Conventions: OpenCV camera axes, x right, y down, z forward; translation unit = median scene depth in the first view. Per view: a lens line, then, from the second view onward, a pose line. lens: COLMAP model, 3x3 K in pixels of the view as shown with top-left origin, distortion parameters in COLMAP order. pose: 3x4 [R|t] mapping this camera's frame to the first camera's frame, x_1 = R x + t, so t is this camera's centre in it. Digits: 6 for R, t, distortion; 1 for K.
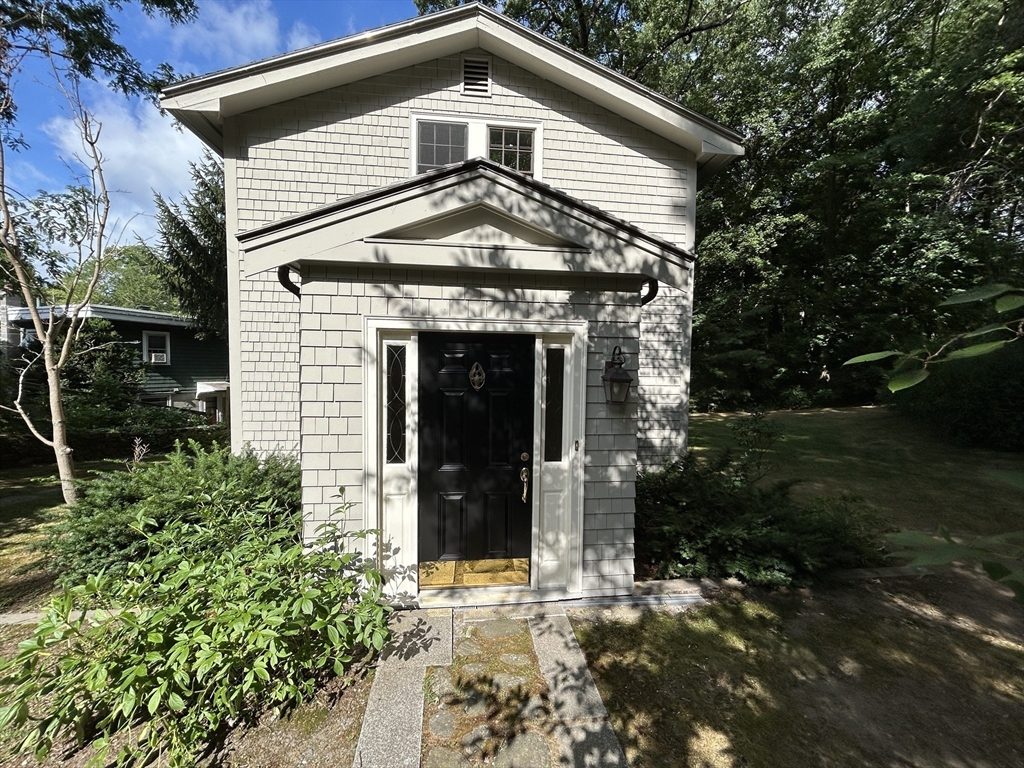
lens RADIAL K [[410.7, 0, 512.0], [0, 410.7, 384.0], [0, 0, 1]] dist [0.002659, 0.000178]
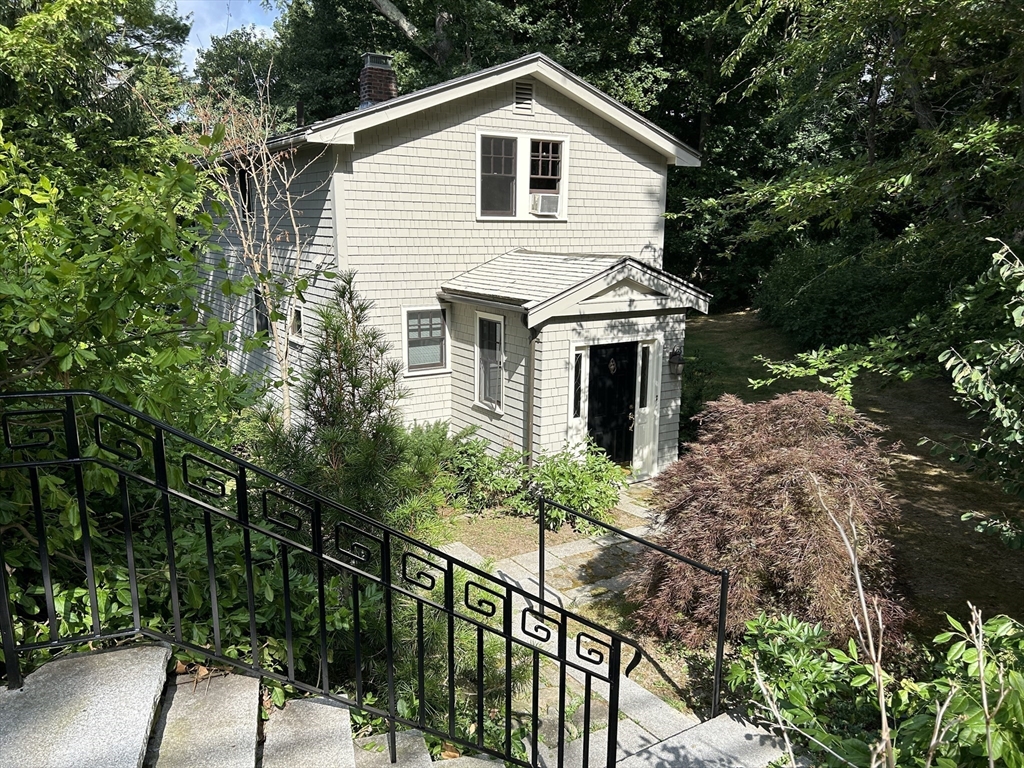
lens RADIAL K [[760.1, 0, 512.0], [0, 760.1, 384.0], [0, 0, 1]] dist [0.065969, 0.000843]
pose [[0.902415, -0.091231, 0.421098, -1.823441], [0.022733, 0.986047, 0.164909, -0.485223], [-0.430267, -0.139244, 0.891897, -1.737276]]
